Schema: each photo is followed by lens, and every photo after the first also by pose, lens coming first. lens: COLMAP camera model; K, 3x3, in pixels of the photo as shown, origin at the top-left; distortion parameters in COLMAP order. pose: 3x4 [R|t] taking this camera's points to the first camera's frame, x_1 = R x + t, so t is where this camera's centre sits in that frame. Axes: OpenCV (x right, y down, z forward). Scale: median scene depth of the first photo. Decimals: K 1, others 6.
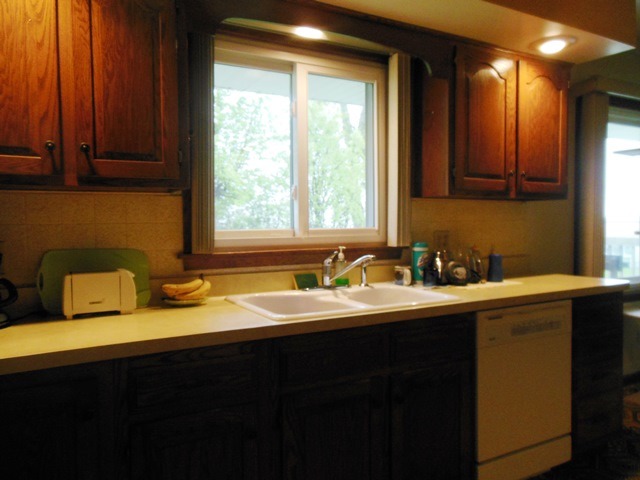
lens RADIAL K [[495.7, 0, 322.0], [0, 495.7, 239.8], [0, 0, 1]] dist [-0.035447, 0.079444]
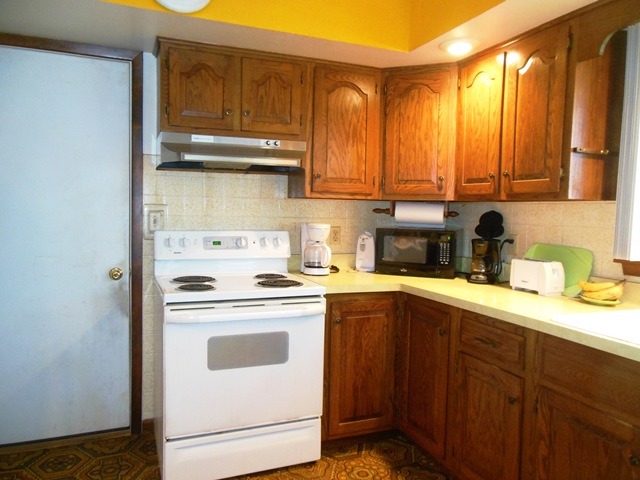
lens RADIAL K [[495.7, 0, 321.7], [0, 495.7, 241.3], [0, 0, 1]] dist [-0.035447, 0.079444]
pose [[-0.135237, 0.062698, -0.988828, 1.066872], [-0.060419, 0.995617, 0.071392, -0.055884], [0.988969, 0.069399, -0.130856, 0.645854]]
